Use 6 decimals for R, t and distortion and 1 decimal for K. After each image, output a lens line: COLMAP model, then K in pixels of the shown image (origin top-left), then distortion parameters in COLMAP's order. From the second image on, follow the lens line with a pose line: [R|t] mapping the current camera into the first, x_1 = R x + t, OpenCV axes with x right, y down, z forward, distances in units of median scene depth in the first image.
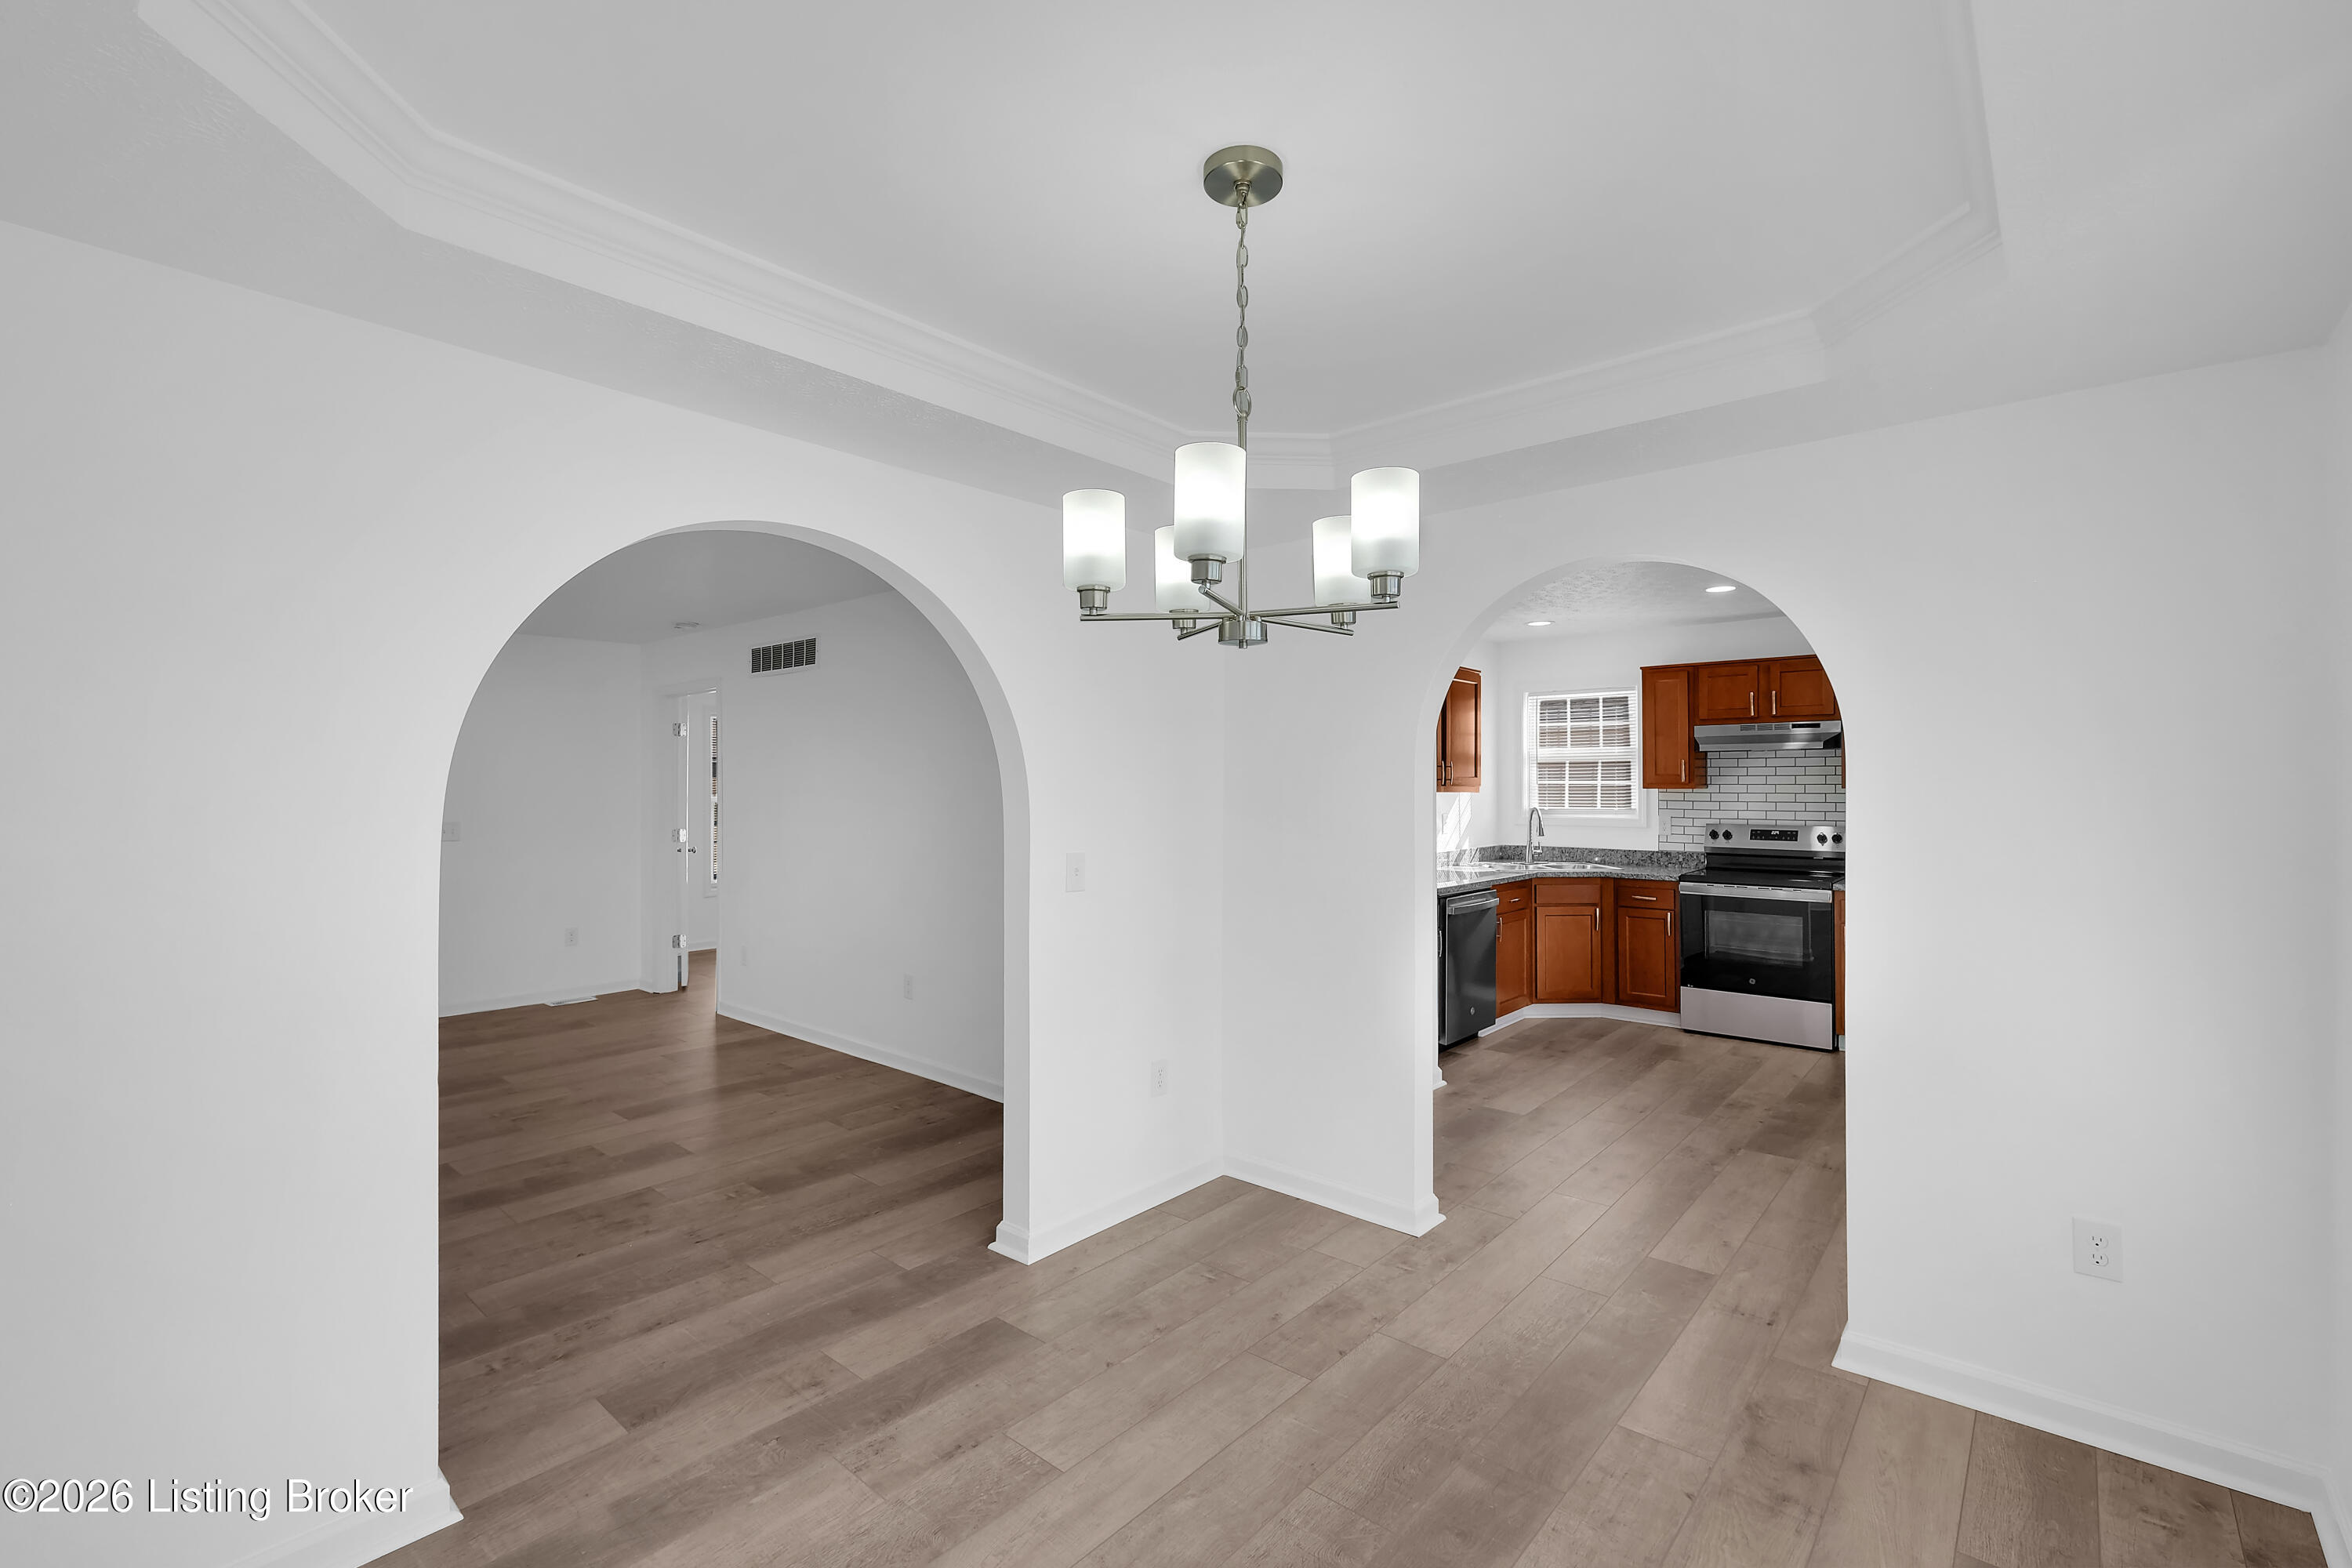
lens RADIAL K [[1036.9, 0, 1167.5], [0, 1036.9, 781.6], [0, 0, 1]] dist [-0.004013, -0.000173]
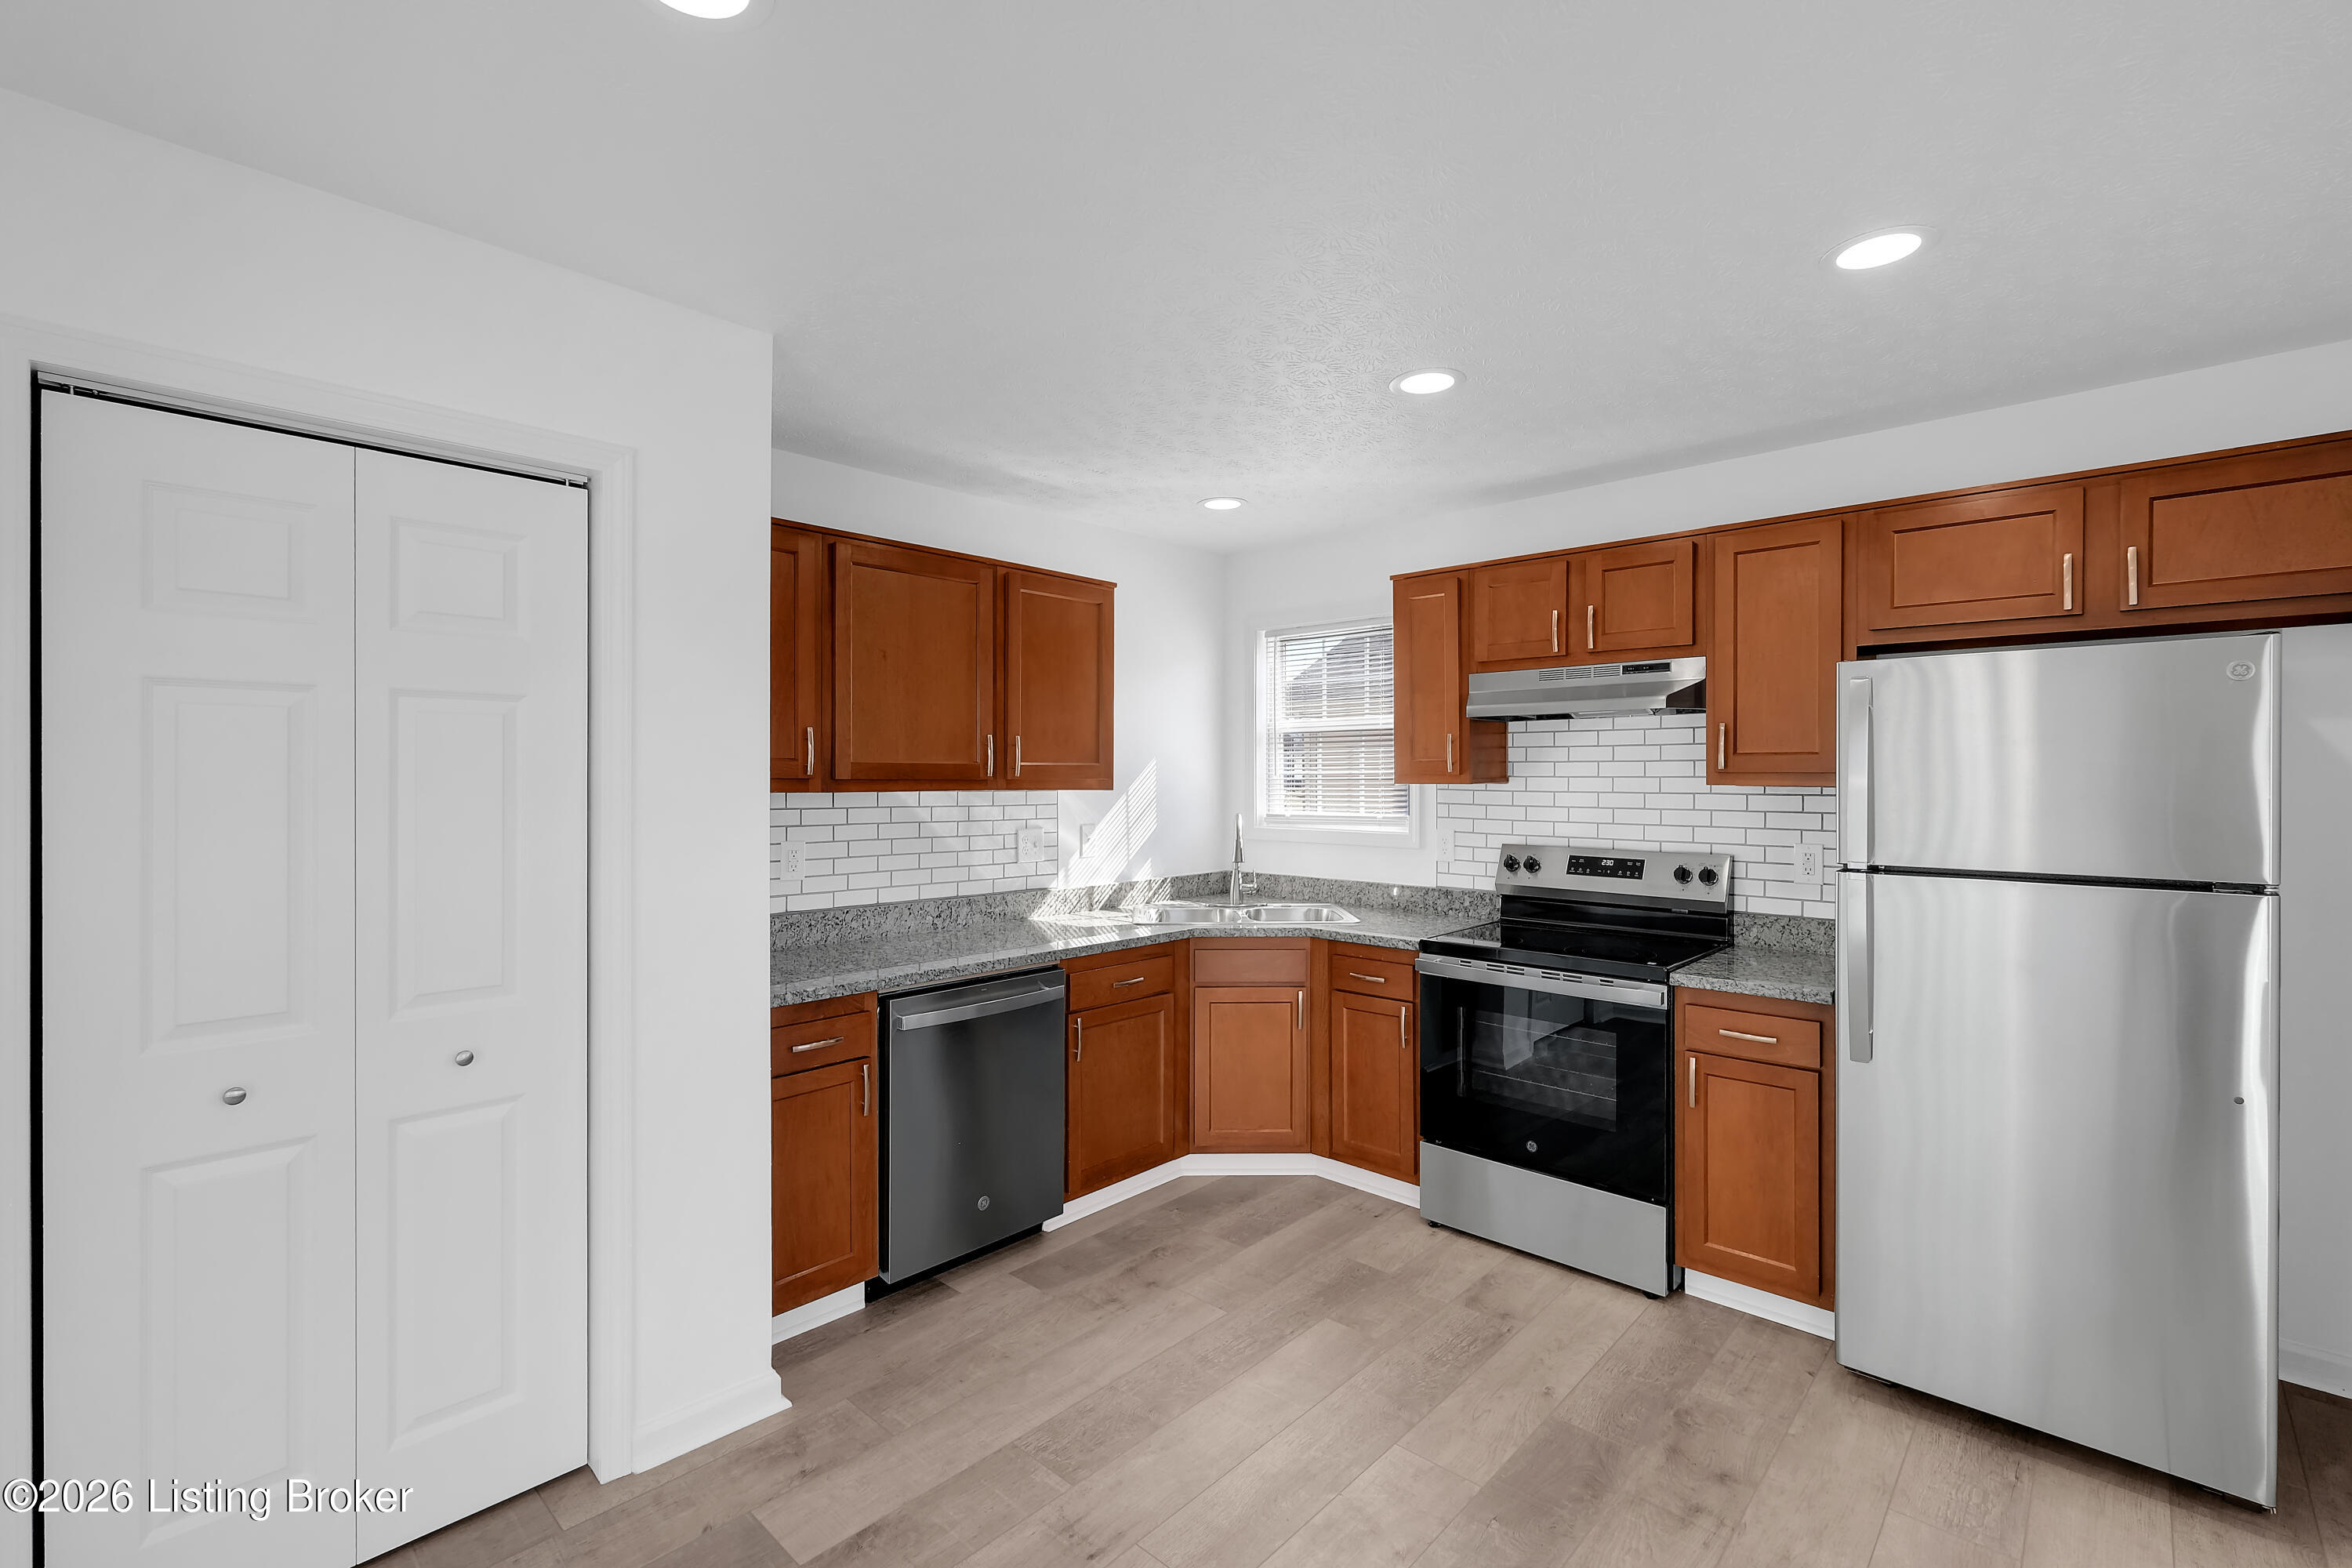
lens RADIAL K [[1036.9, 0, 1182.2], [0, 1036.9, 781.1], [0, 0, 1]] dist [-0.004013, -0.000173]
pose [[0.999543, 0.002745, -0.030116, 0.361480], [-0.002505, 0.999965, 0.007996, 0.001075], [0.030137, -0.007917, 0.999514, 0.417389]]
